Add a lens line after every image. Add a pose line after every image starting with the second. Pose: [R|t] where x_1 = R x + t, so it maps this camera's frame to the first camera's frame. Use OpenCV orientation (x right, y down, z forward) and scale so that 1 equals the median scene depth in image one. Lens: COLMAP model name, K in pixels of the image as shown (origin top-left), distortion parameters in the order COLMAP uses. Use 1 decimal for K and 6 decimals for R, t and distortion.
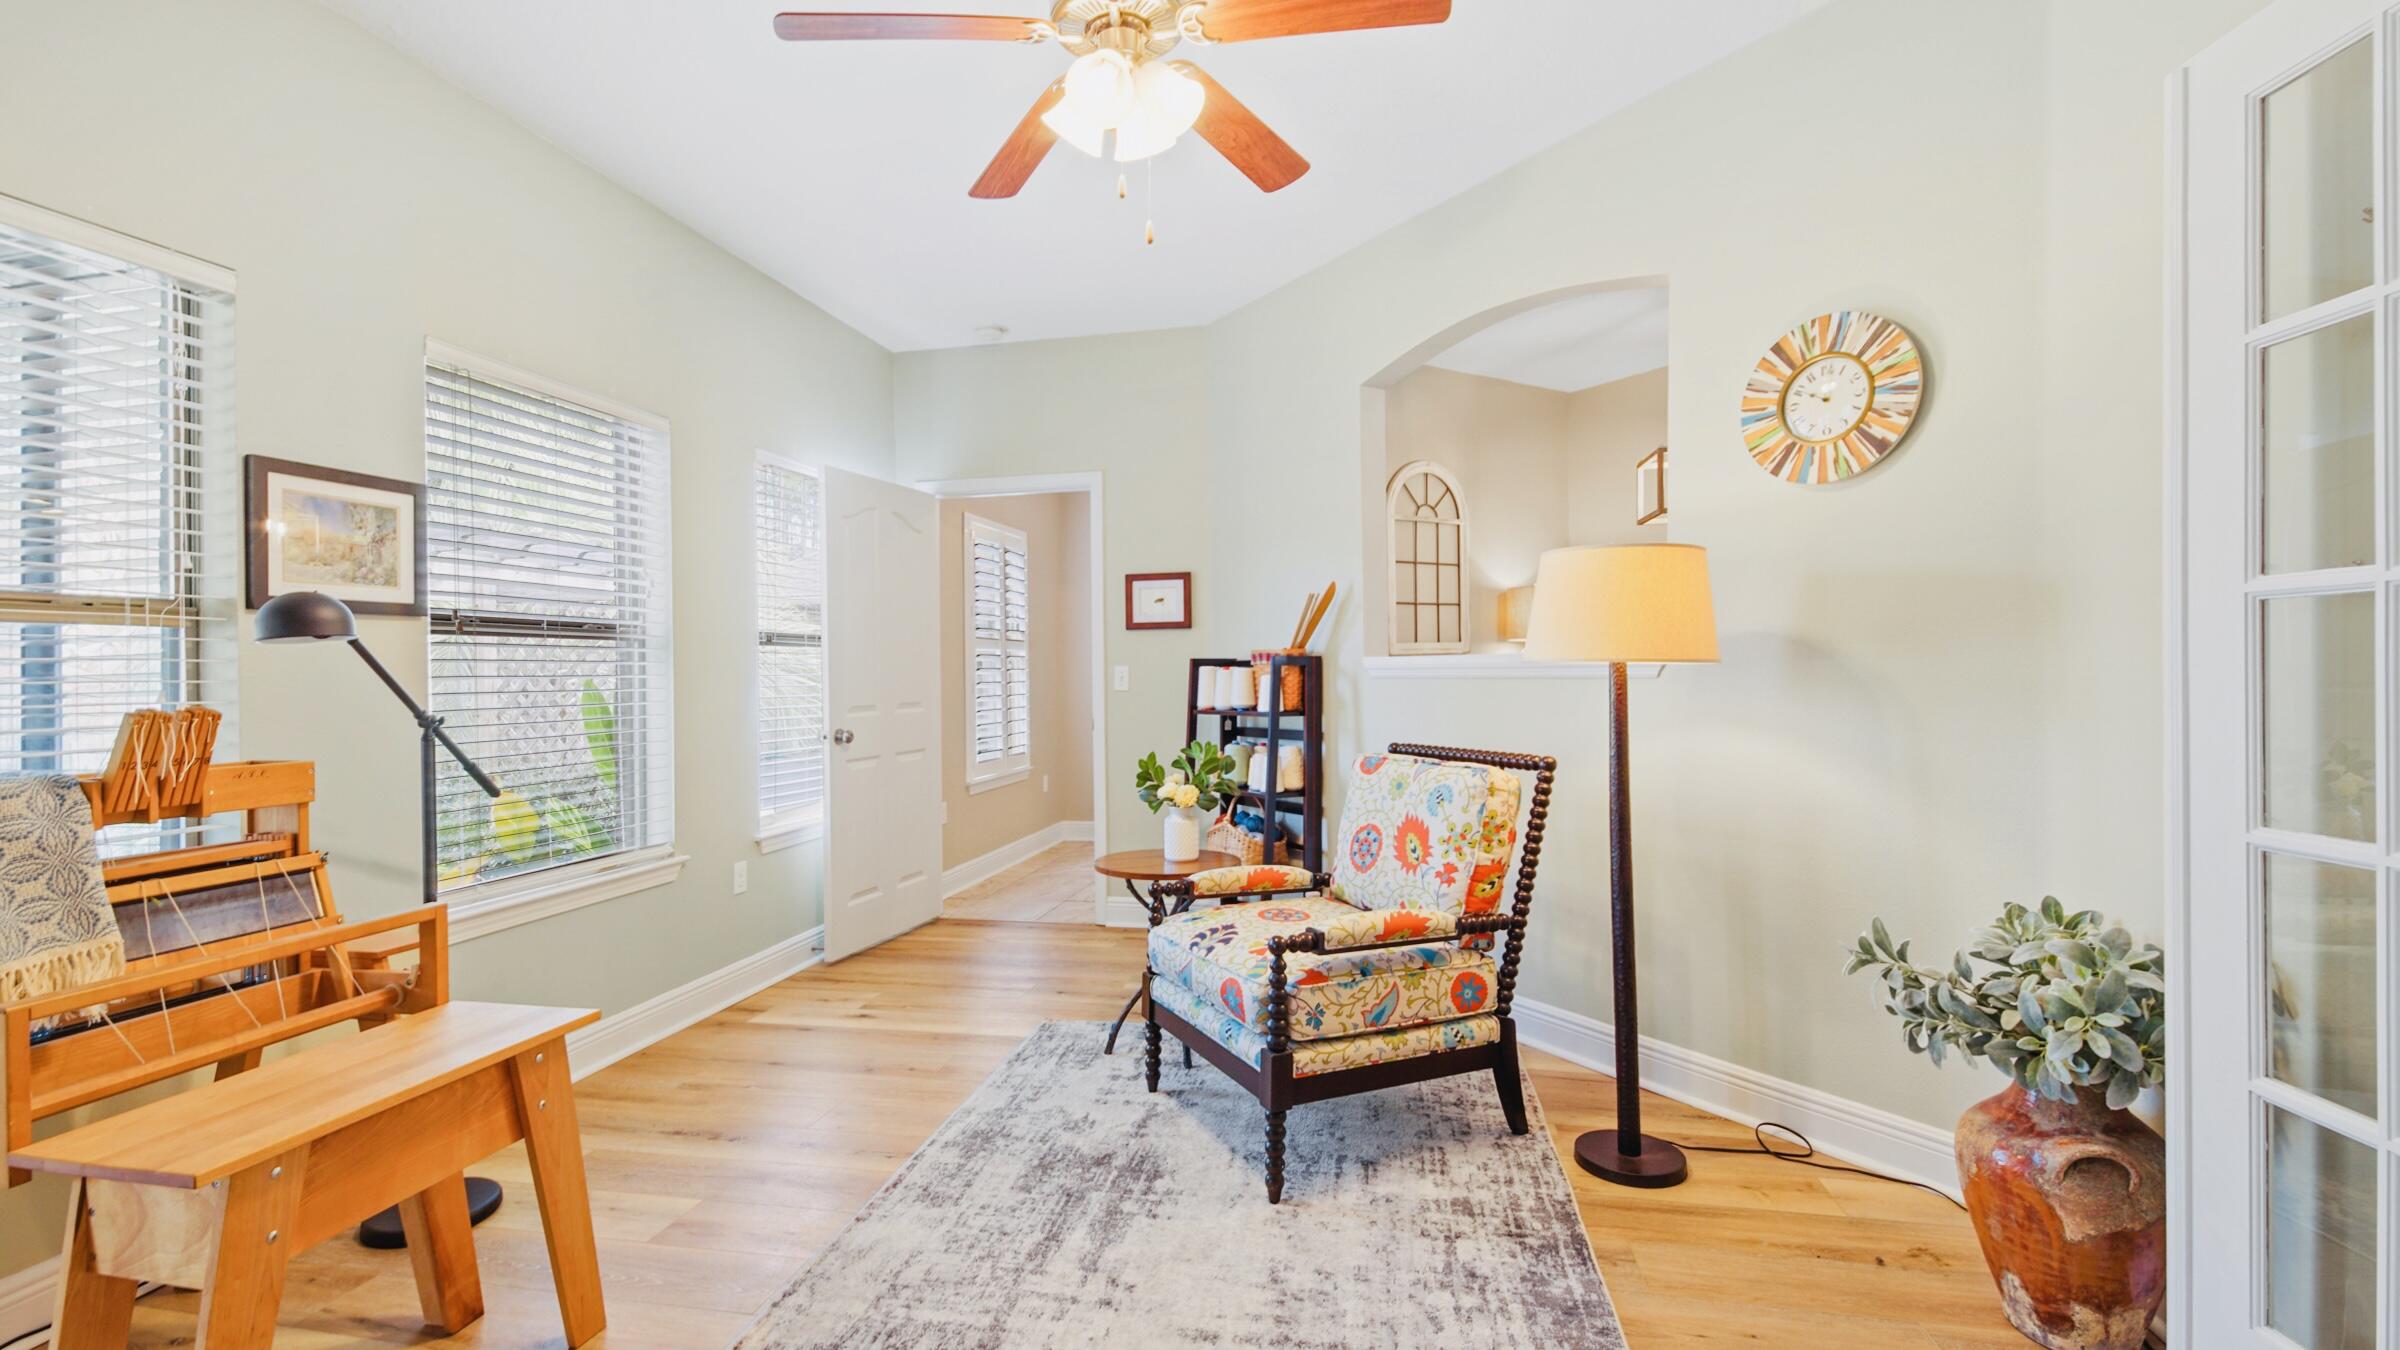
lens RADIAL K [[1076.7, 0, 1199.5], [0, 1076.7, 676.0], [0, 0, 1]] dist [0.020620, -0.002743]
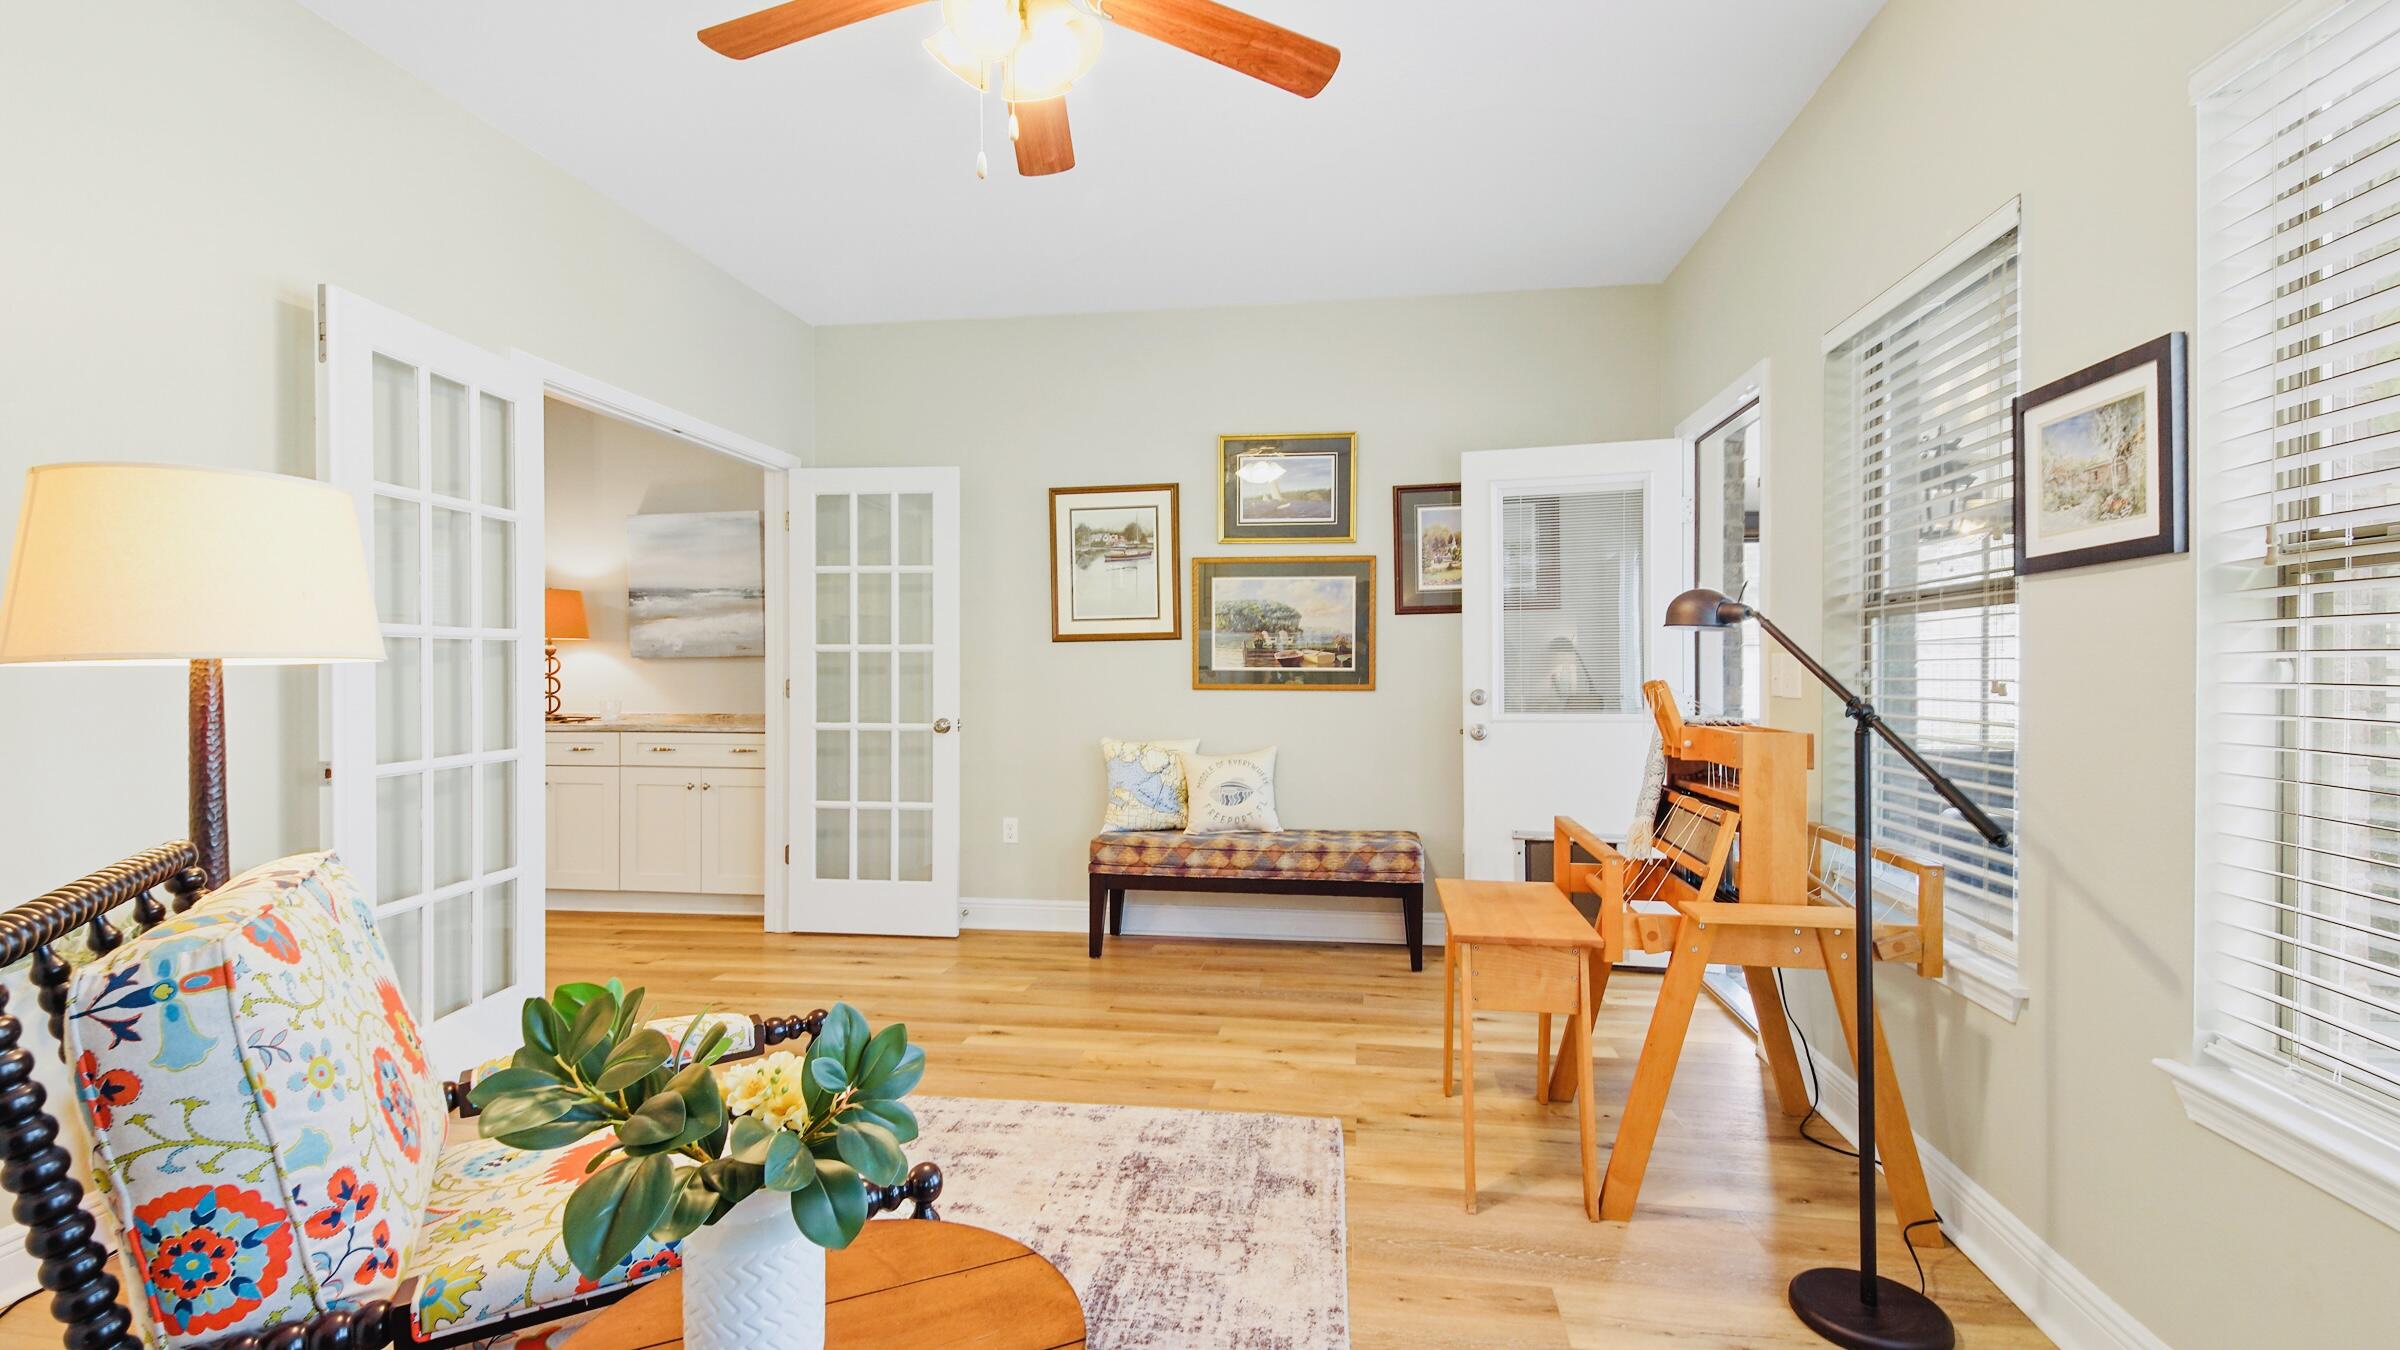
lens RADIAL K [[1076.7, 0, 1200.6], [0, 1076.7, 672.1], [0, 0, 1]] dist [0.020620, -0.002743]
pose [[-0.998096, 0.014192, -0.060018, -0.148966], [0.013721, 0.999872, 0.008251, -0.001468], [0.060127, 0.007412, -0.998163, 1.657497]]
